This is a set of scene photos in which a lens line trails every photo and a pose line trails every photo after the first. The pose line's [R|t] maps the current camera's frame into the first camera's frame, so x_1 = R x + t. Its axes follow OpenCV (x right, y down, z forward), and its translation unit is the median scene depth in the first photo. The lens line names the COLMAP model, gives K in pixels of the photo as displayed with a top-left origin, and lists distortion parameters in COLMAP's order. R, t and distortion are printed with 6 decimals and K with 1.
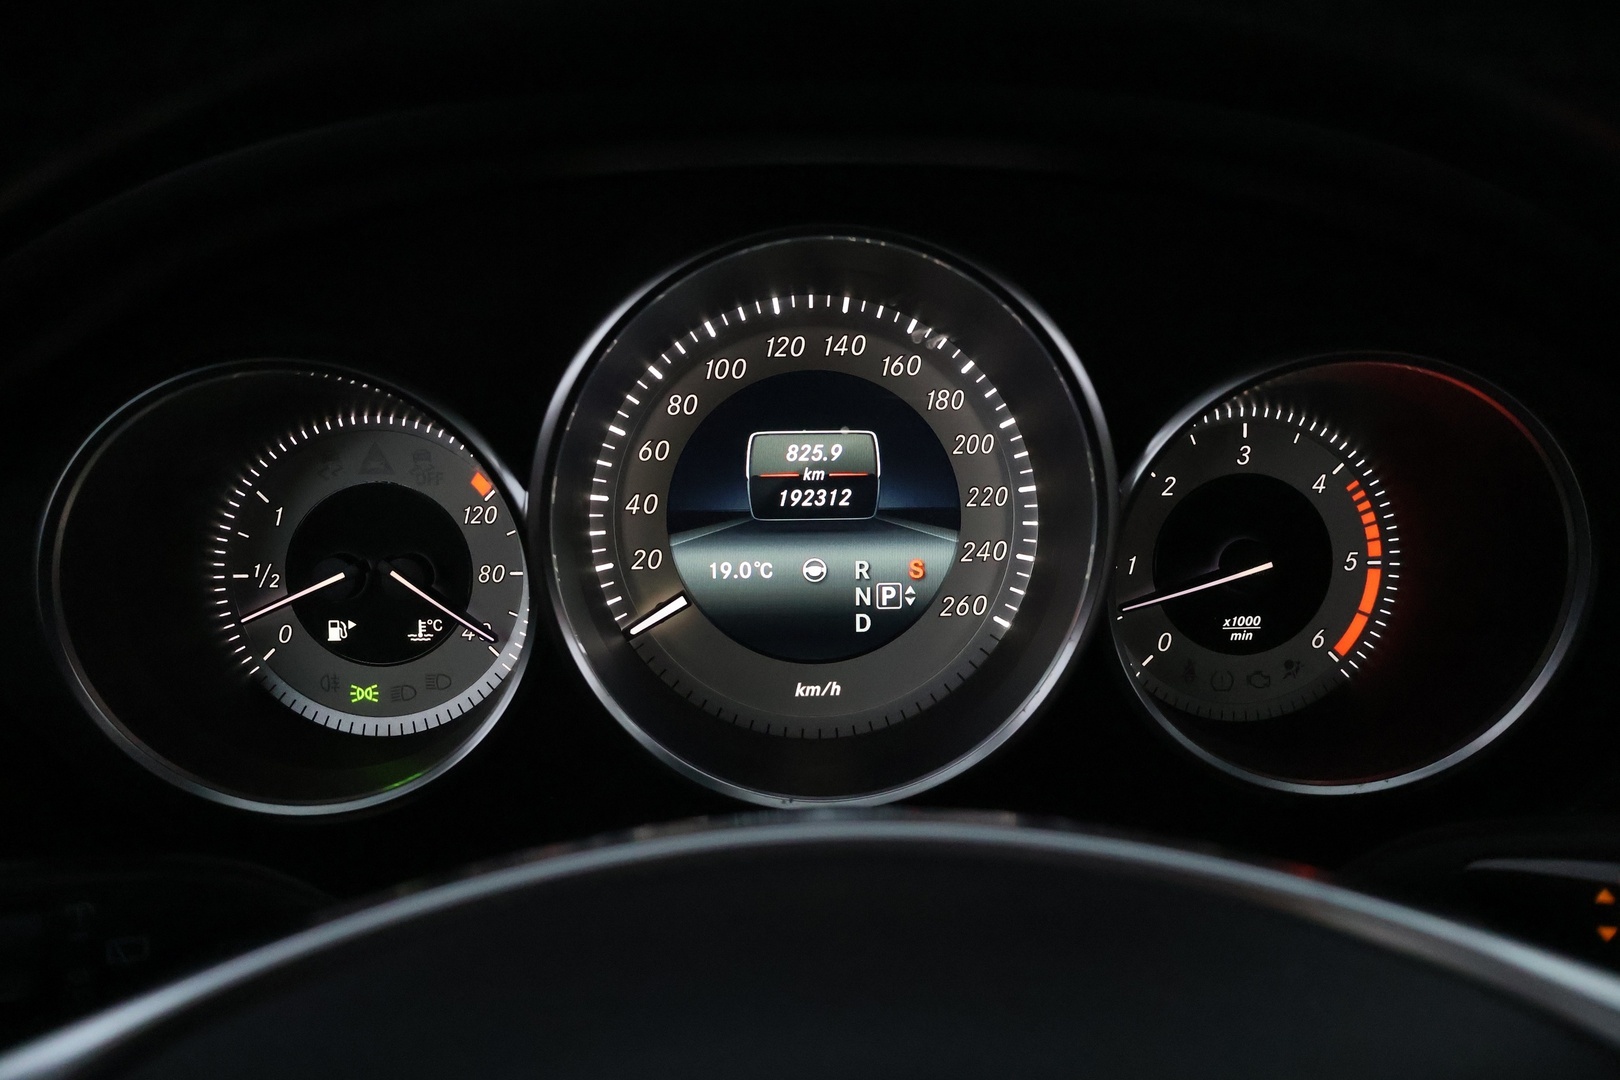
lens RADIAL K [[1340.1, 0, 801.4], [0, 1340.1, 553.1], [0, 0, 1]] dist [-0.006626, 0.018020]
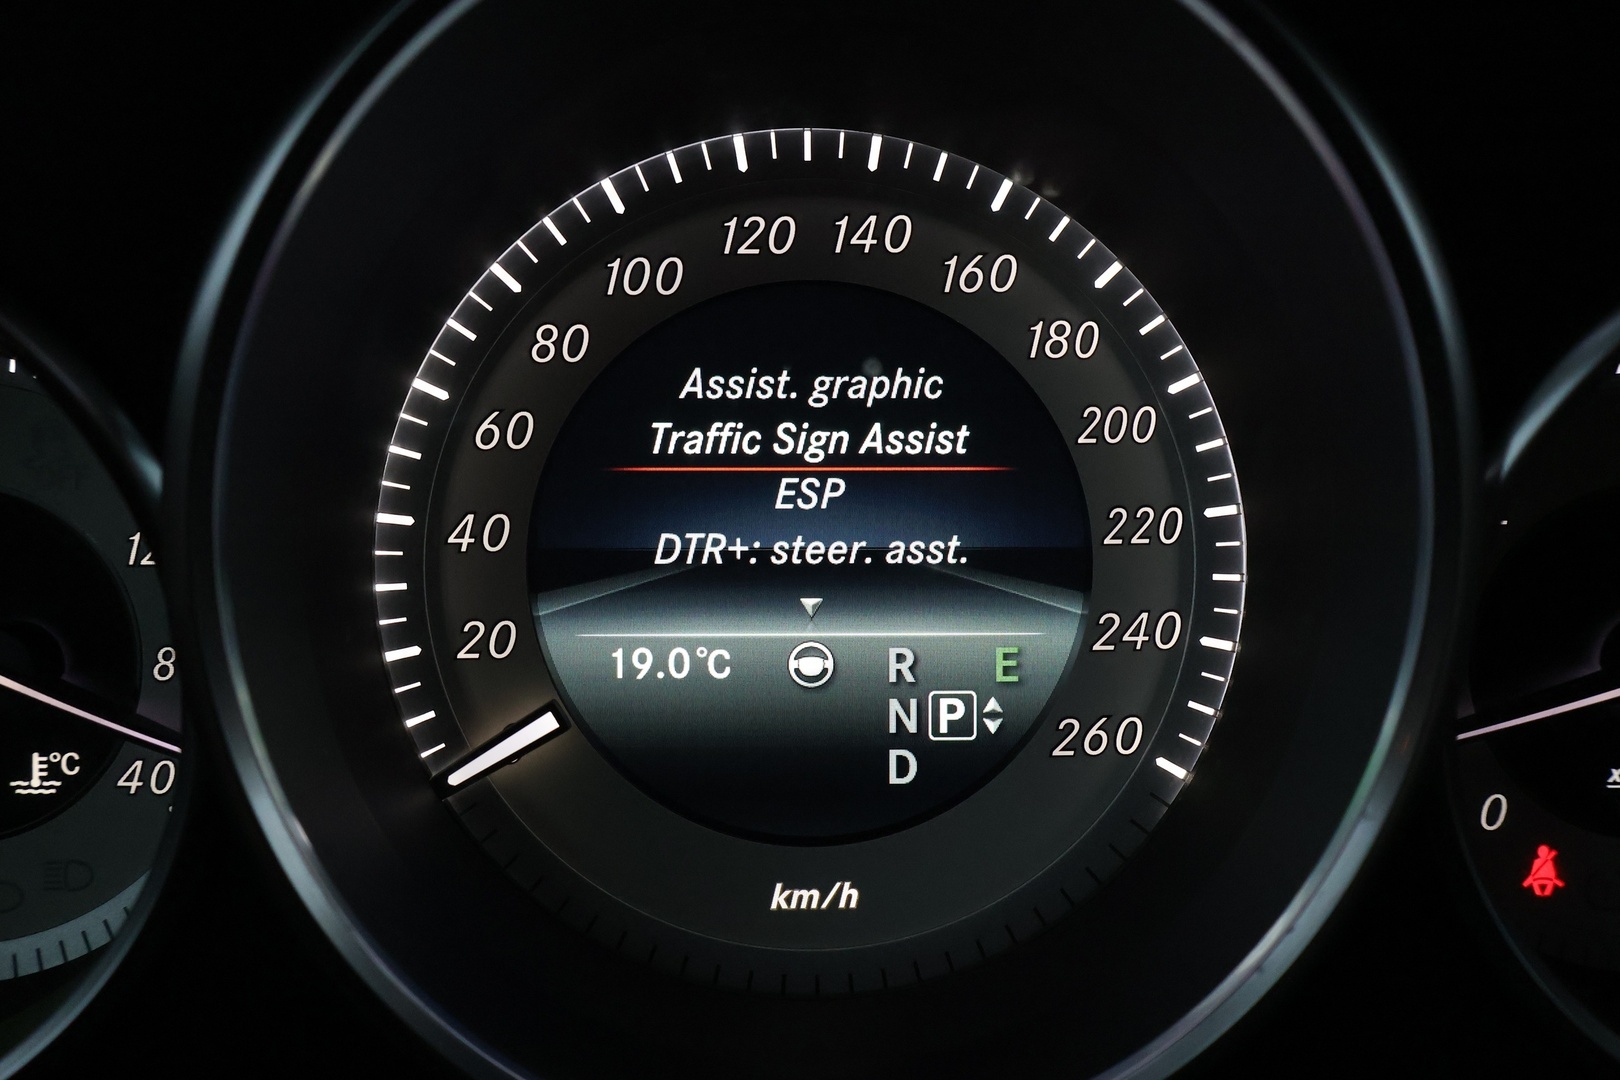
lens RADIAL K [[1610.5, 0, 788.5], [0, 1610.5, 539.4], [0, 0, 1]] dist [-0.004419, 0.000000]
pose [[0.999891, 0.009869, -0.011014, 0.007893], [-0.010625, 0.997432, -0.070821, 0.008946], [0.010287, 0.070931, 0.997428, 0.379159]]
